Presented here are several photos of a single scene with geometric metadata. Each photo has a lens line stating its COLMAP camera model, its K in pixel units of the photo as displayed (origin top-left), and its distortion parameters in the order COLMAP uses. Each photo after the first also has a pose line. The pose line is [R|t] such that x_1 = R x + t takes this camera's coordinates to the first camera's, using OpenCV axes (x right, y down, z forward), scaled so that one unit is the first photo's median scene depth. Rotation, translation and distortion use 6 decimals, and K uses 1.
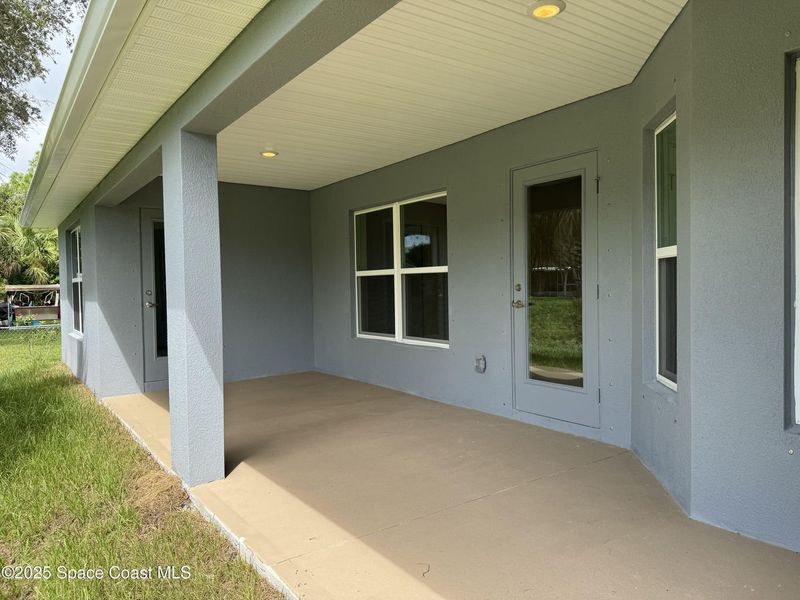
lens RADIAL K [[534.9, 0, 400.0], [0, 534.9, 300.0], [0, 0, 1]] dist [0.007578, -0.000900]
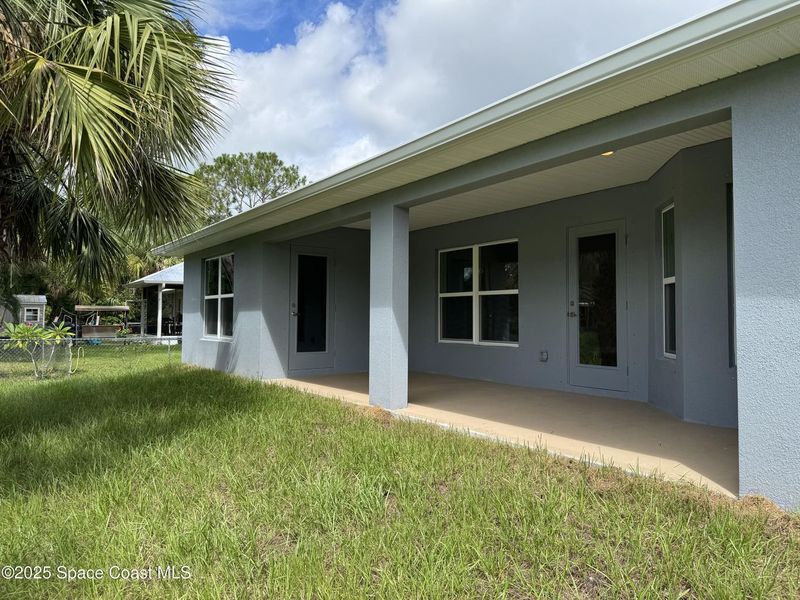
lens RADIAL K [[534.9, 0, 400.0], [0, 534.9, 300.0], [0, 0, 1]] dist [0.007578, -0.000900]
pose [[0.999751, 0.021789, -0.004791, -0.219473], [-0.022043, 0.997865, -0.061471, 0.060161], [0.003442, 0.061561, 0.998097, -0.439928]]
